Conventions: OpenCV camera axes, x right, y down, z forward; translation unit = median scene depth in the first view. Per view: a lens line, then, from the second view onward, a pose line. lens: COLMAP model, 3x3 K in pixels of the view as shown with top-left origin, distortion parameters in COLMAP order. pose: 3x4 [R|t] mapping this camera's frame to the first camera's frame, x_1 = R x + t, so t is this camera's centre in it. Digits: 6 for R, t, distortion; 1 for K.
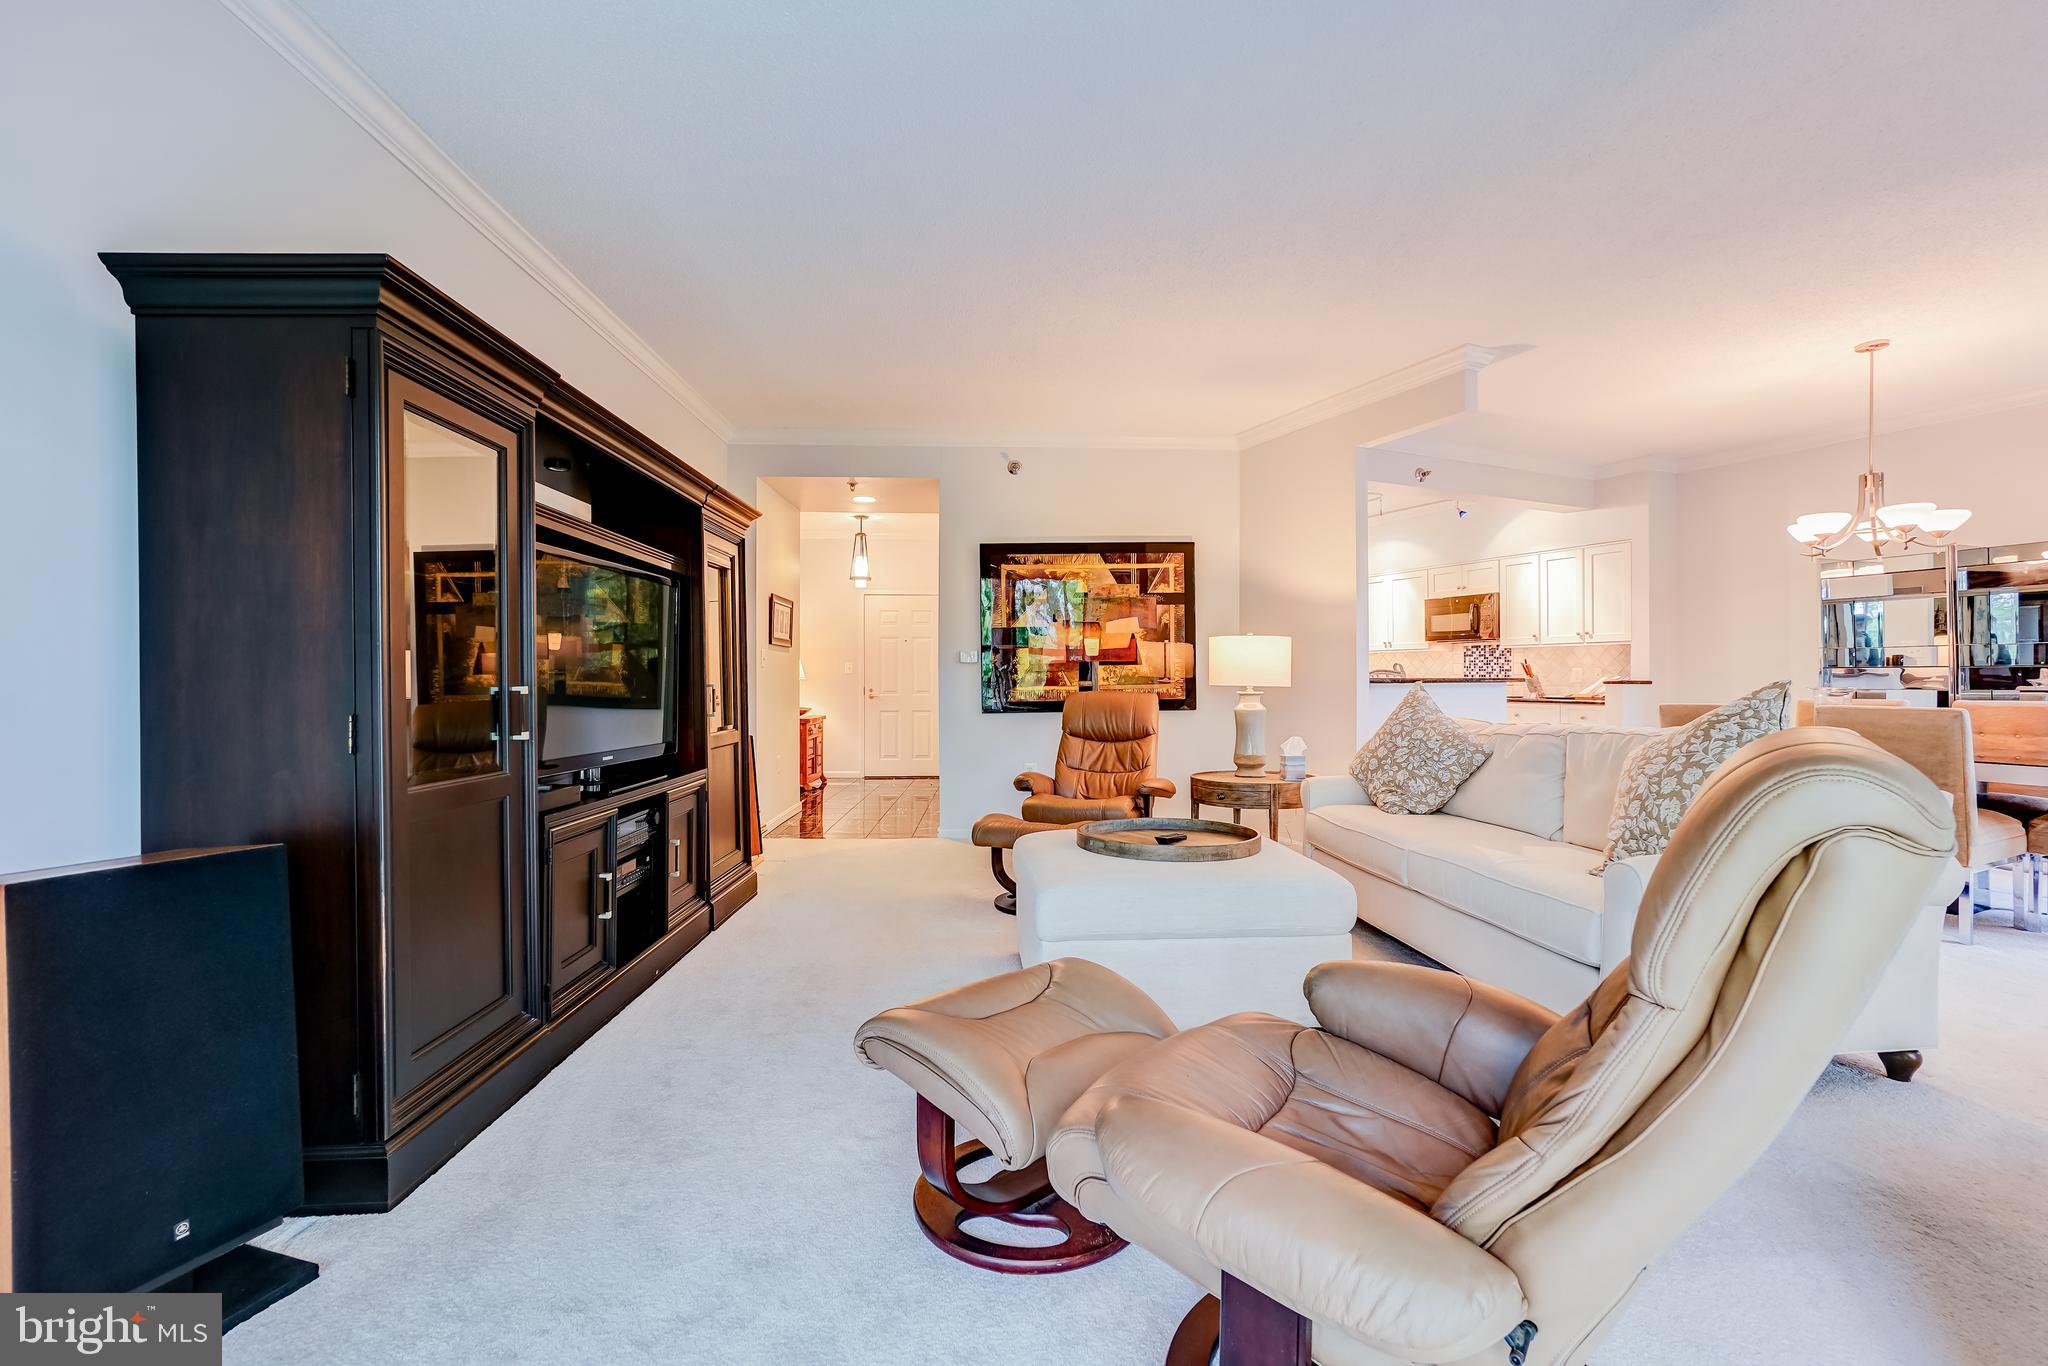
lens RADIAL K [[946.6, 0, 1018.4], [0, 946.6, 665.1], [0, 0, 1]] dist [-0.021219, 0.018800]
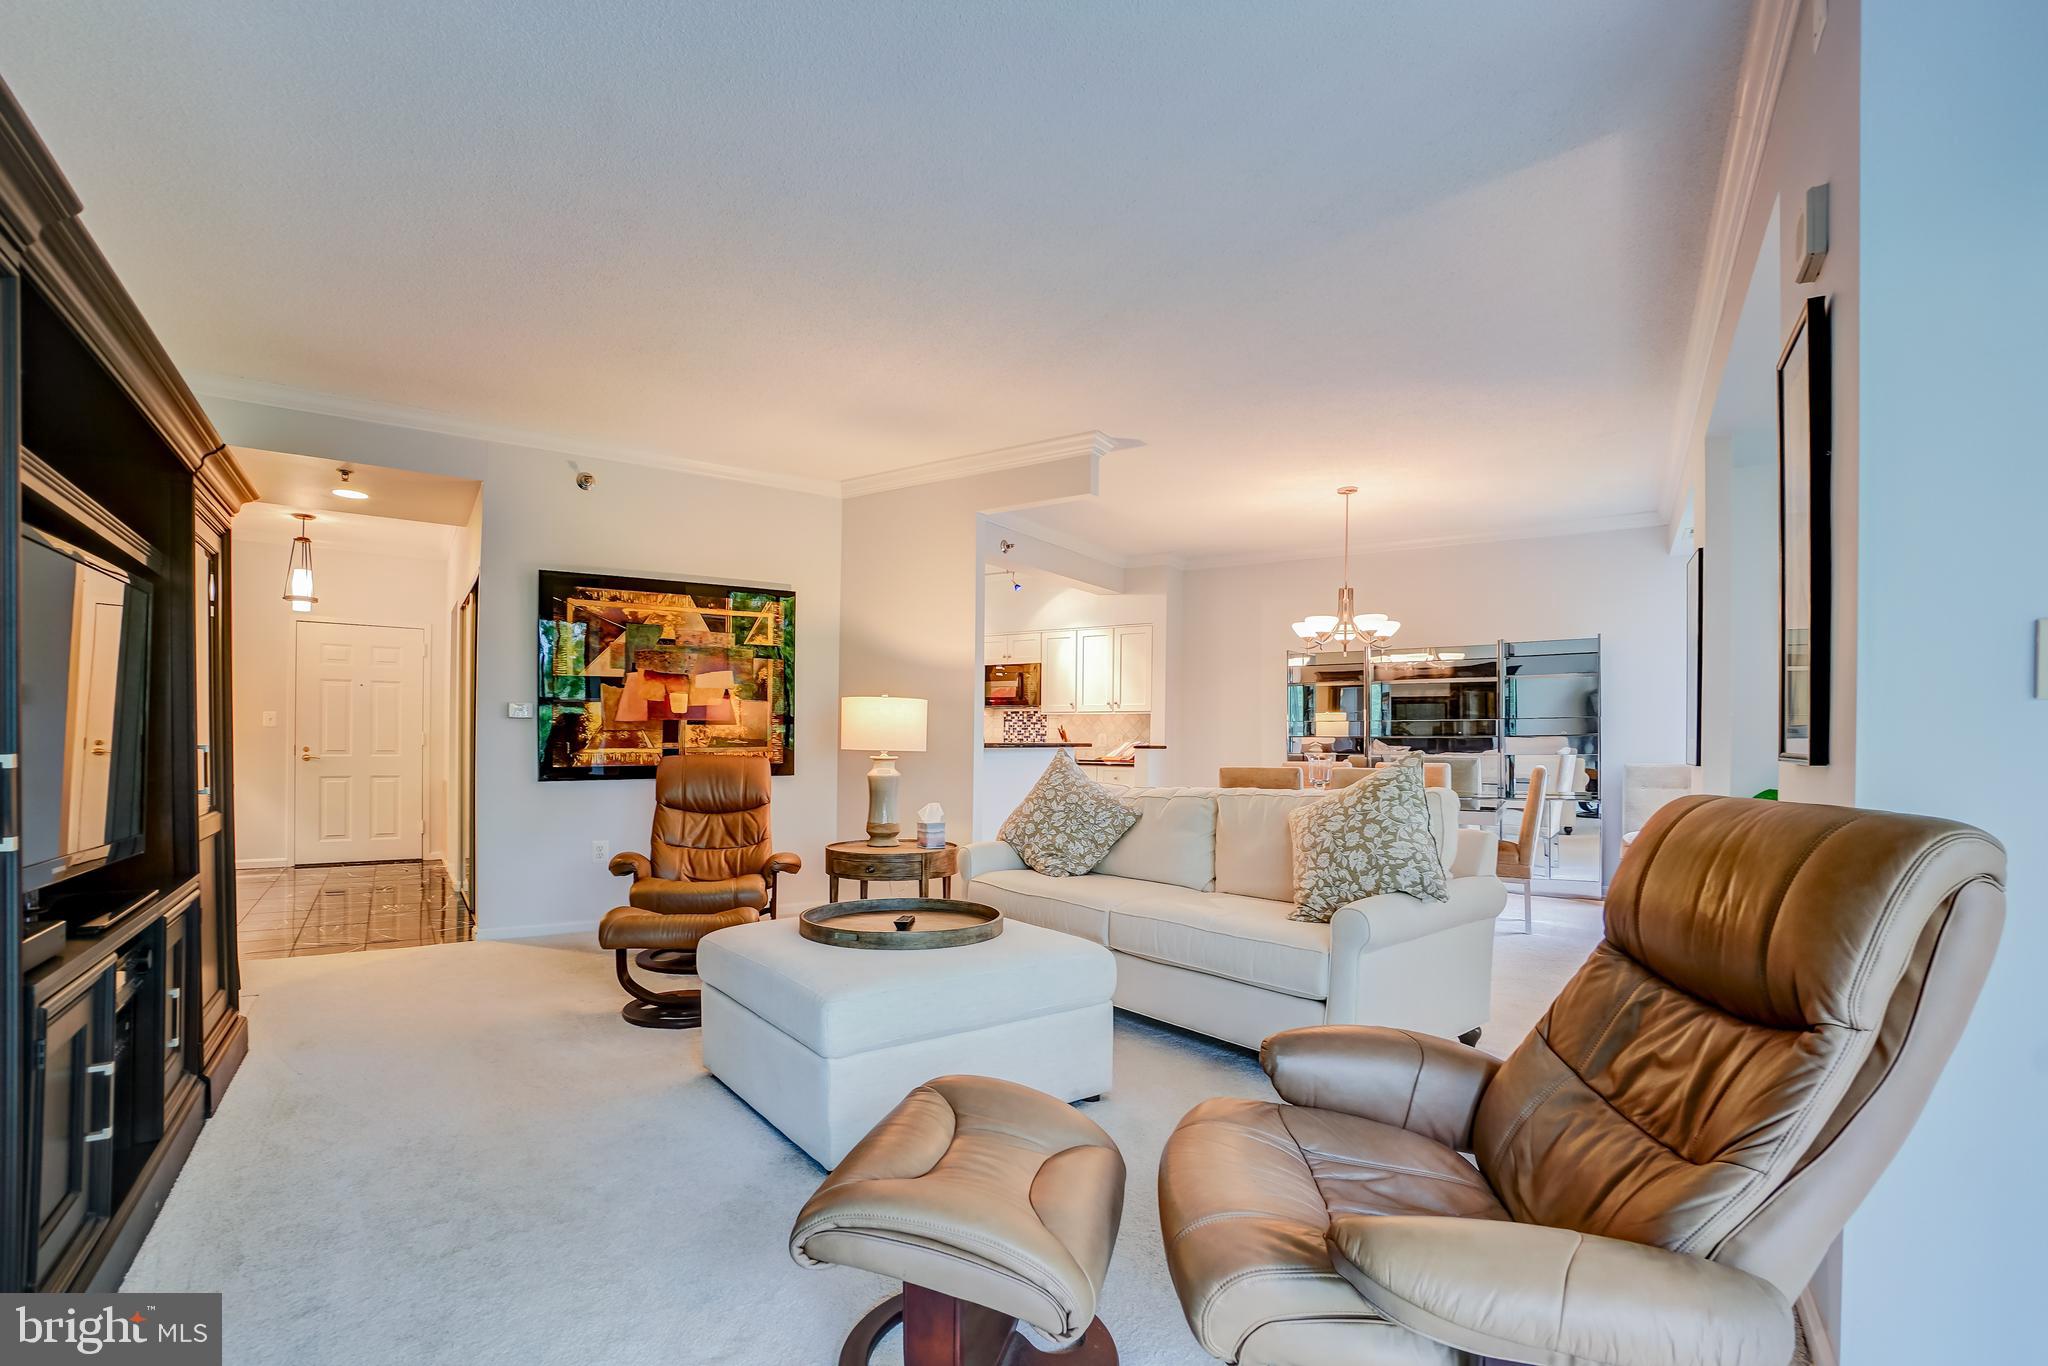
lens RADIAL K [[982.5, 0, 1039.9], [0, 982.5, 730.8], [0, 0, 1]] dist [-0.035009, 0.019644]
pose [[0.838154, 0.014711, 0.545236, -0.132570], [-0.018561, 0.999827, 0.001557, -0.001494], [-0.545118, -0.011425, 0.838281, 0.076936]]
